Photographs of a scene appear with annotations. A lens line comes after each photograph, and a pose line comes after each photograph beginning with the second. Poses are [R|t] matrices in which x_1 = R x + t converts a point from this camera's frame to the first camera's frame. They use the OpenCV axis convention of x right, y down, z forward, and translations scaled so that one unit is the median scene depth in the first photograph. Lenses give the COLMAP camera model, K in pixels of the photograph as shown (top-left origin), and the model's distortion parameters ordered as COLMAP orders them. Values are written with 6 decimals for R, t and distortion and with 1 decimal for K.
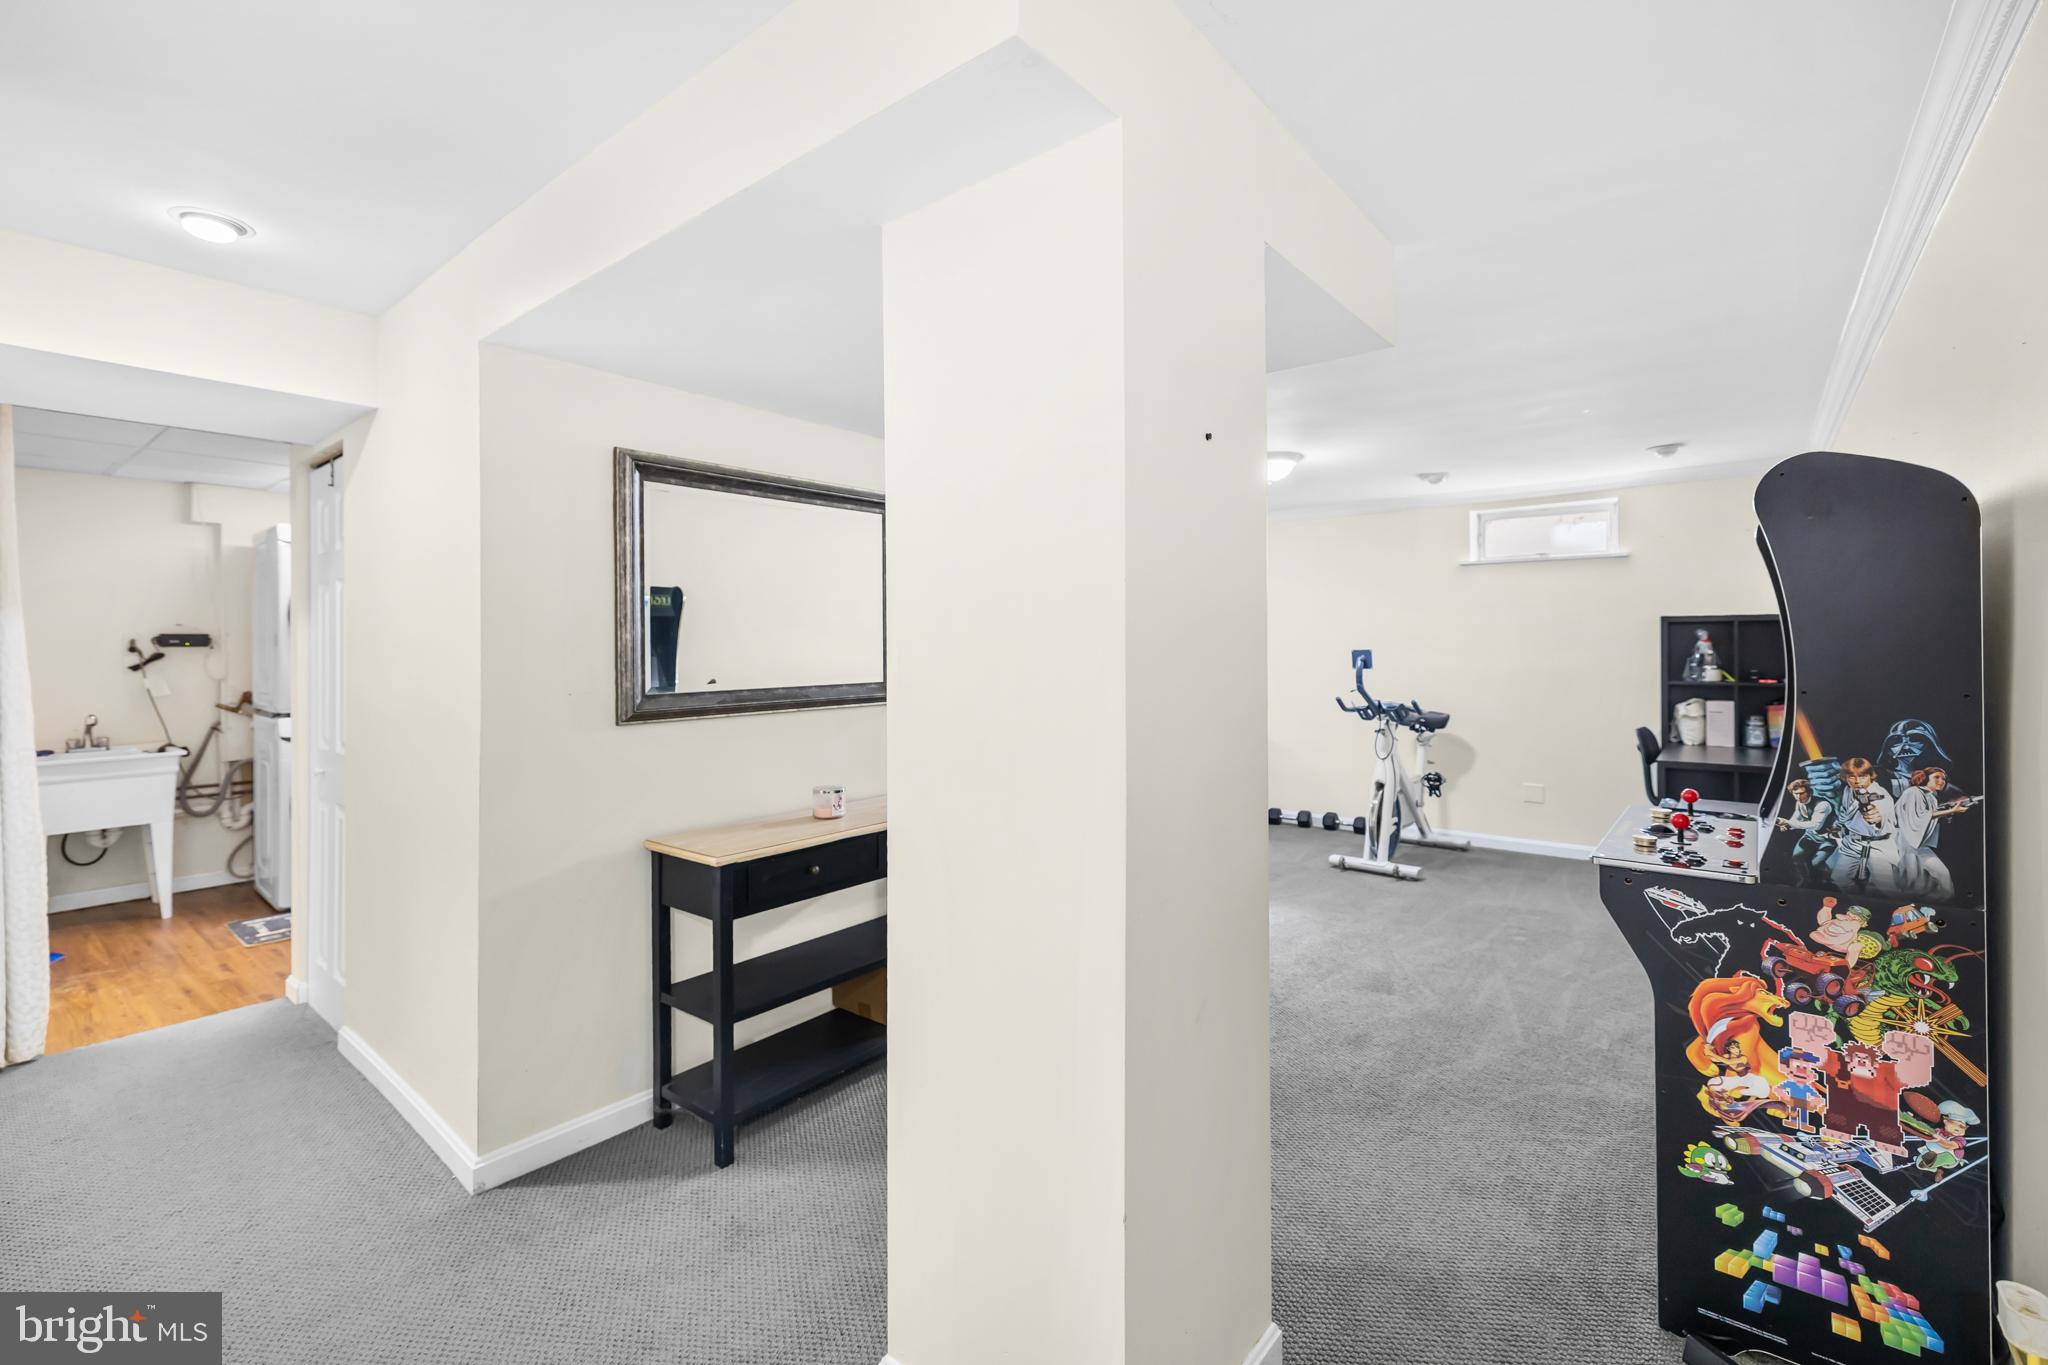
lens RADIAL K [[873.5, 0, 1017.0], [0, 873.5, 665.4], [0, 0, 1]] dist [0.000941, 0.000000]
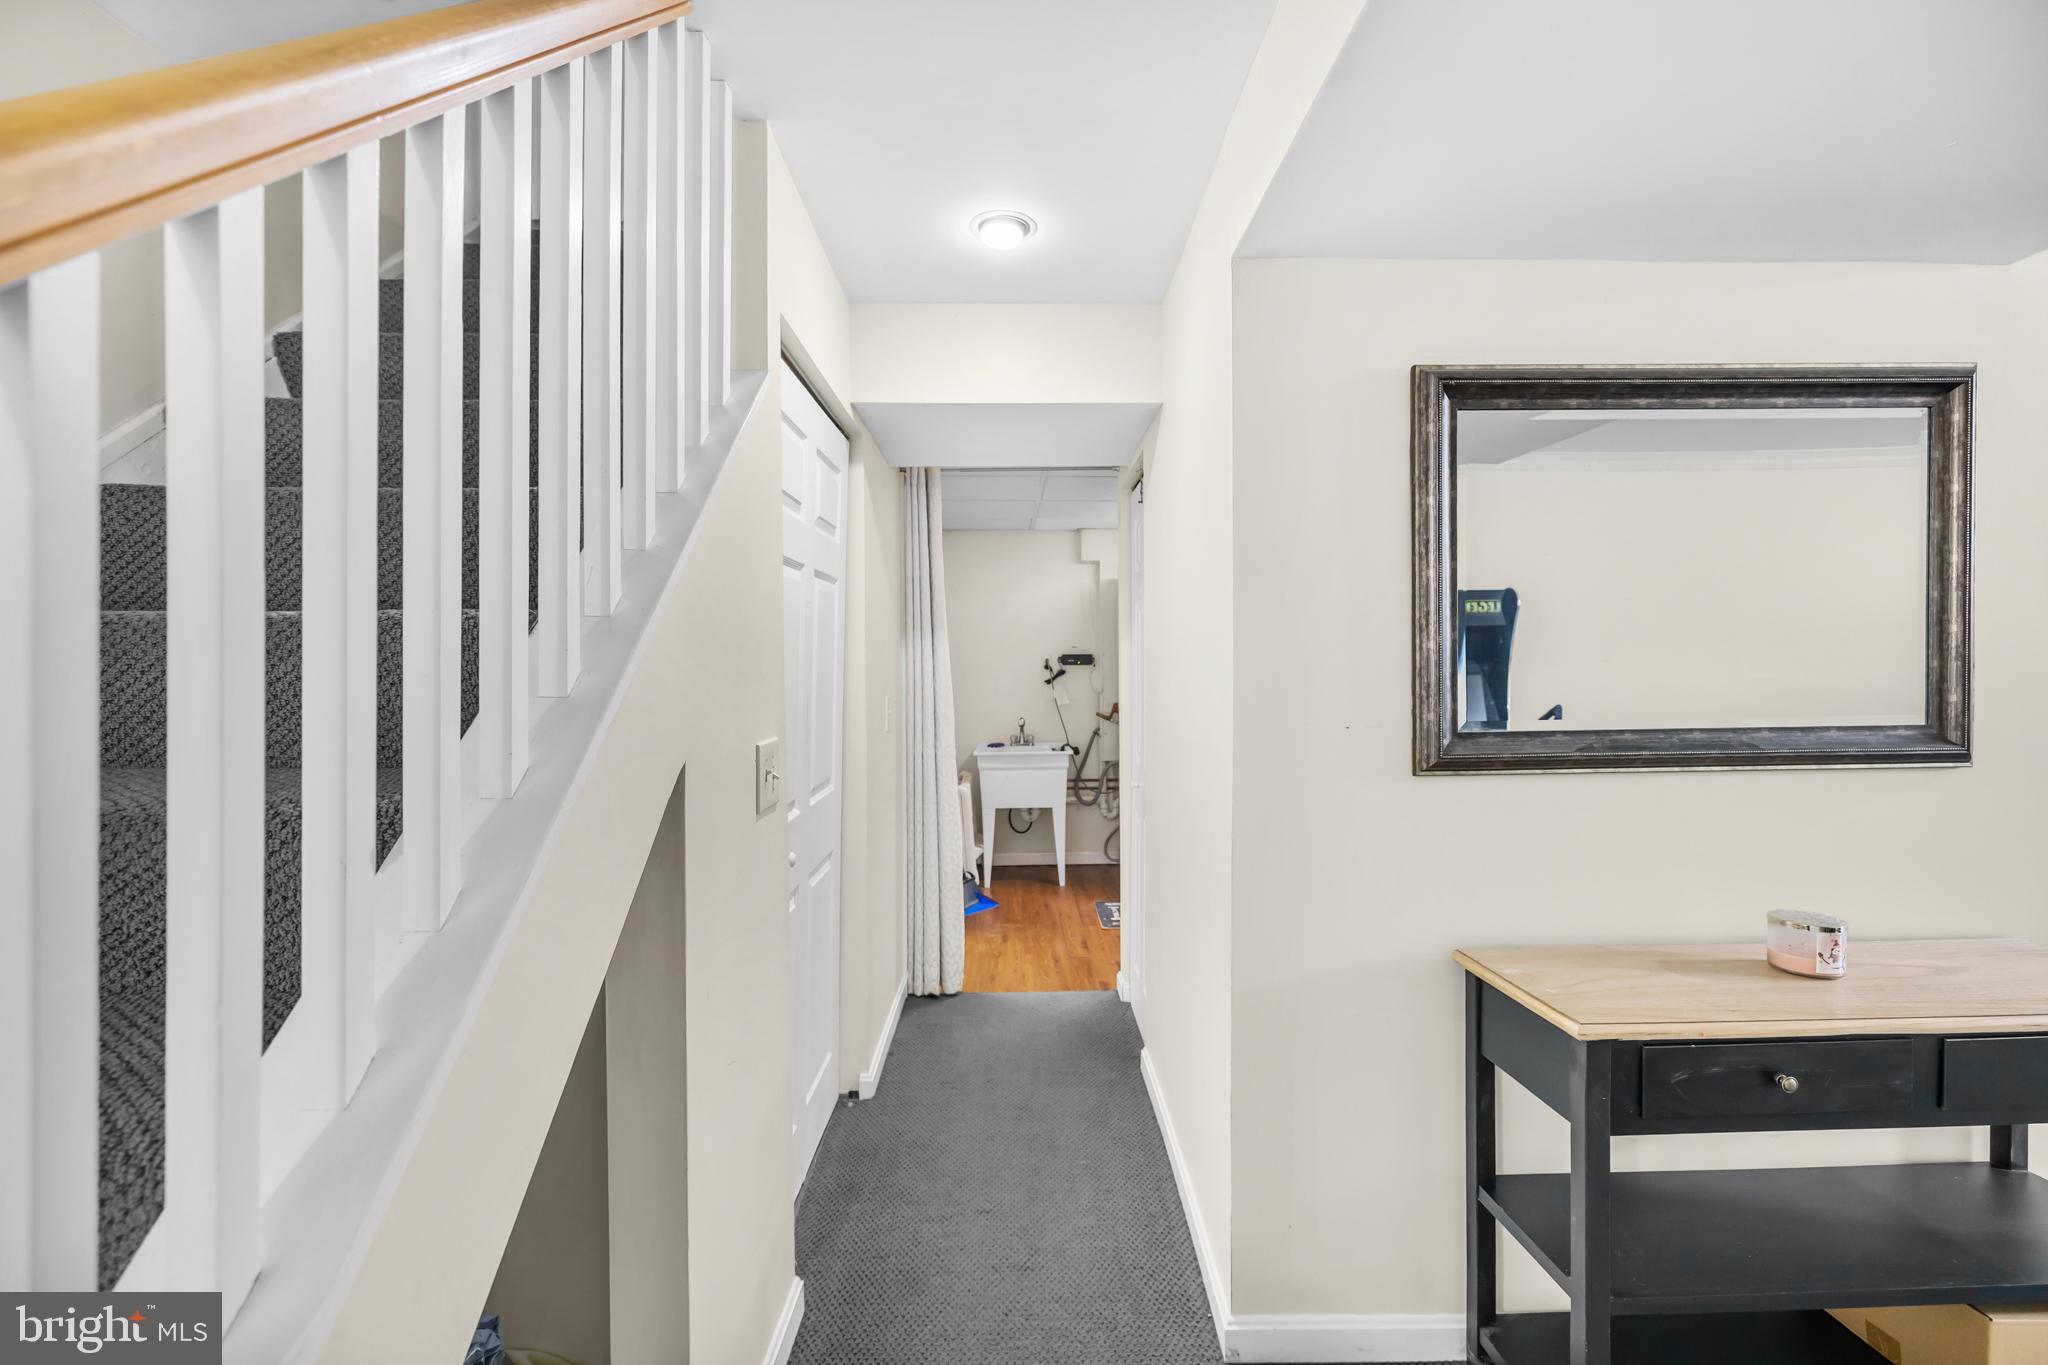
lens RADIAL K [[873.5, 0, 1017.0], [0, 873.5, 665.4], [0, 0, 1]] dist [0.000941, 0.000000]
pose [[0.634138, -0.002298, -0.773216, -0.088548], [-0.014097, 0.999795, -0.014532, -0.002126], [0.773091, 0.020115, 0.633976, 0.227799]]
